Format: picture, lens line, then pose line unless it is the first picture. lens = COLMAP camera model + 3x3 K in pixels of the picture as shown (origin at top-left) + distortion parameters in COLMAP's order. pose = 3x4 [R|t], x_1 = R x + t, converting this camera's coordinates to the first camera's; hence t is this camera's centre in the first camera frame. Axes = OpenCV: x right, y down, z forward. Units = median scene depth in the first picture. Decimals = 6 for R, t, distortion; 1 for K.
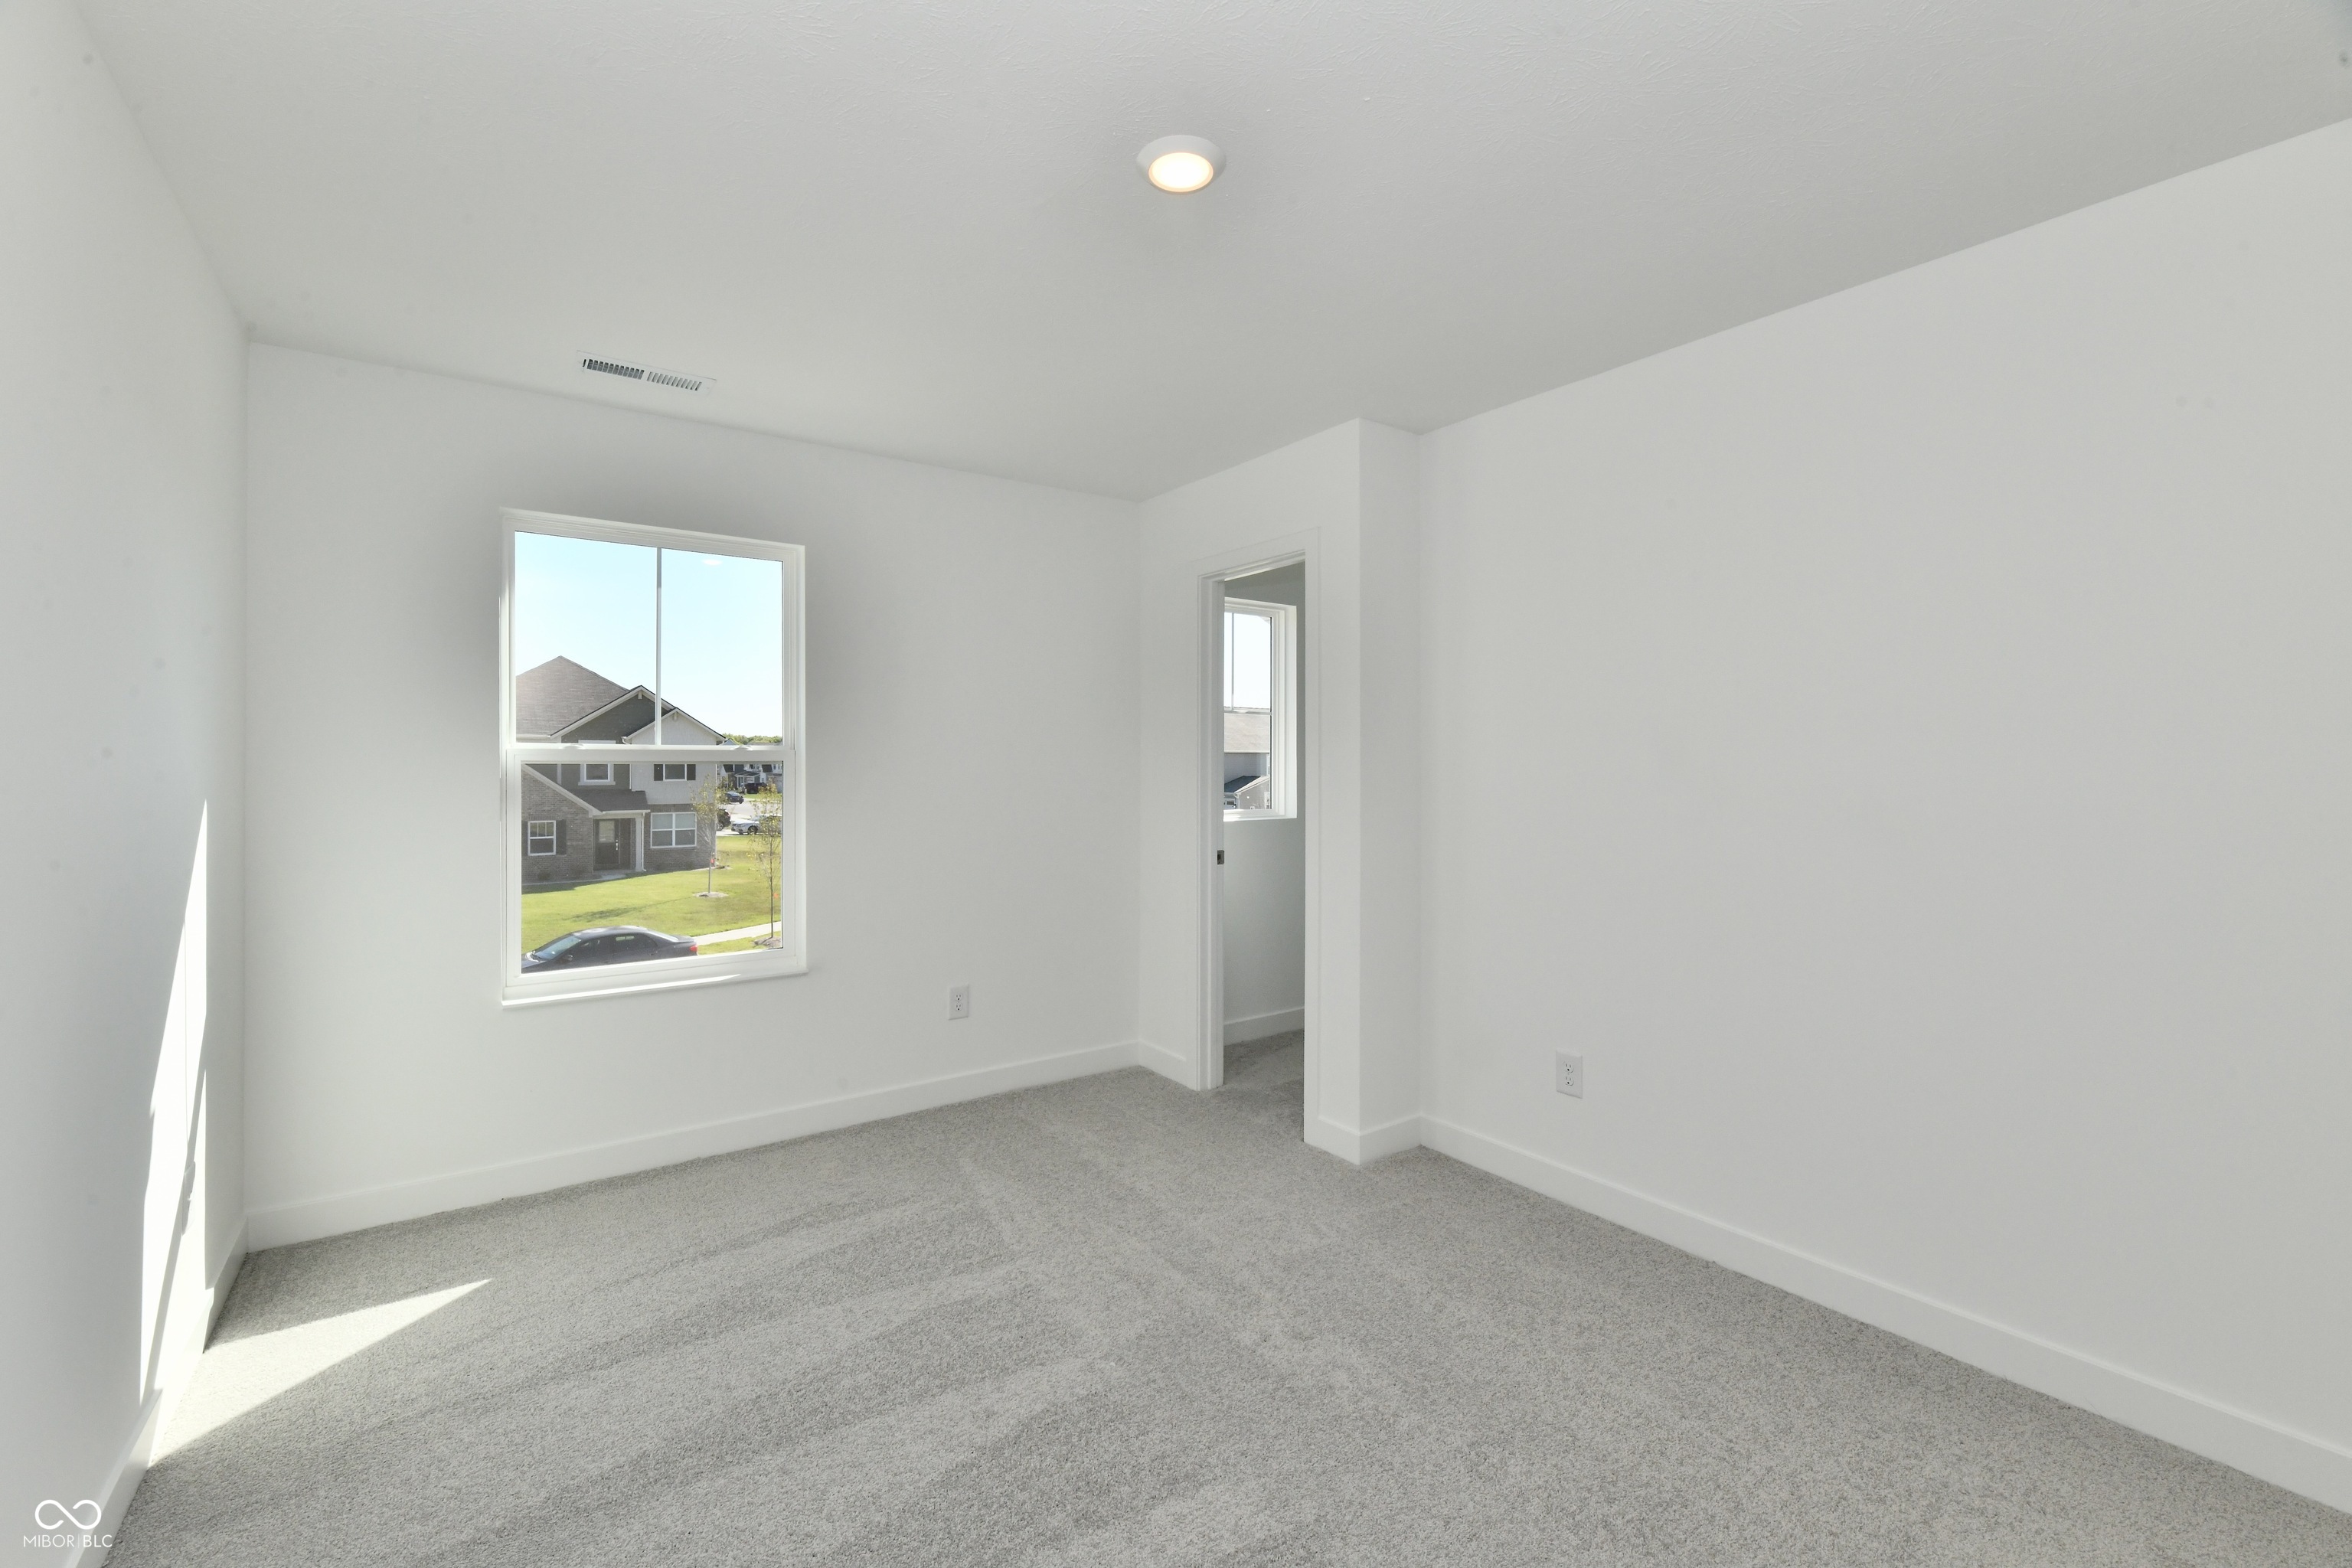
lens RADIAL K [[983.4, 0, 1170.0], [0, 983.4, 763.4], [0, 0, 1]] dist [-0.001084, -0.000567]
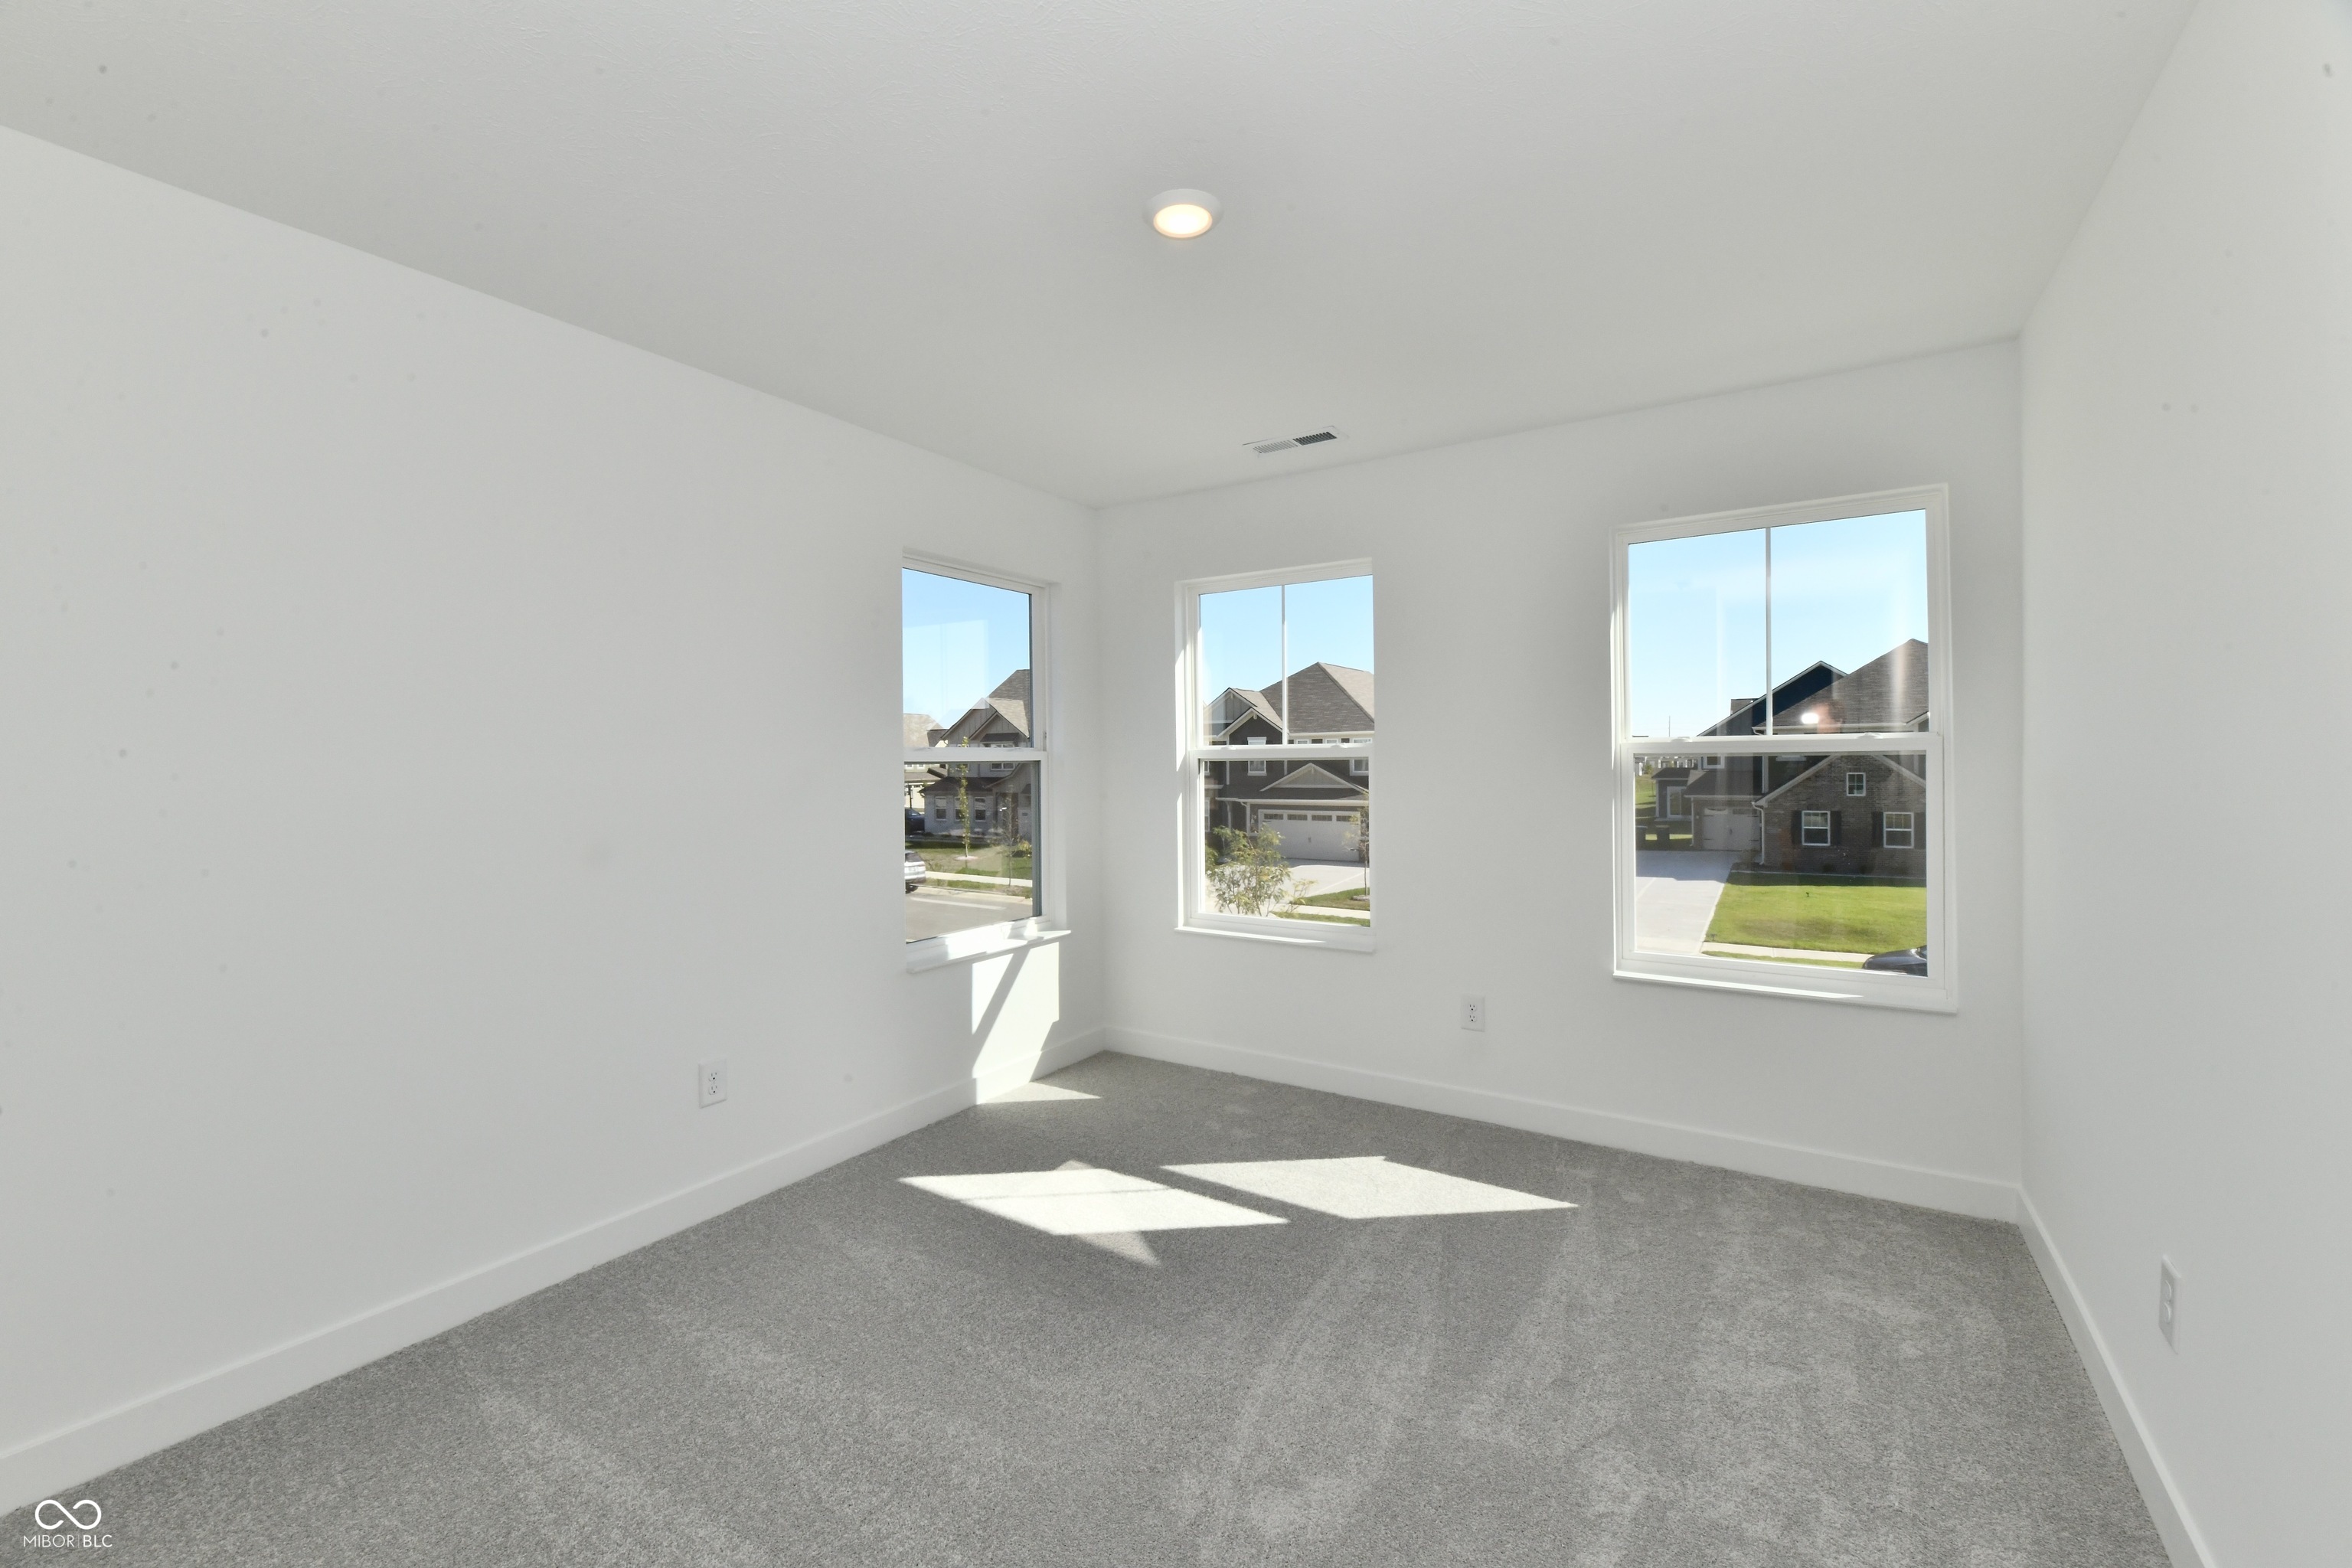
lens RADIAL K [[983.4, 0, 1170.0], [0, 983.4, 763.4], [0, 0, 1]] dist [-0.001084, -0.000567]
pose [[0.337304, -0.002161, -0.941393, 0.630661], [0.011921, 0.999927, 0.001976, -0.000466], [0.941320, -0.011889, 0.337305, 0.469625]]
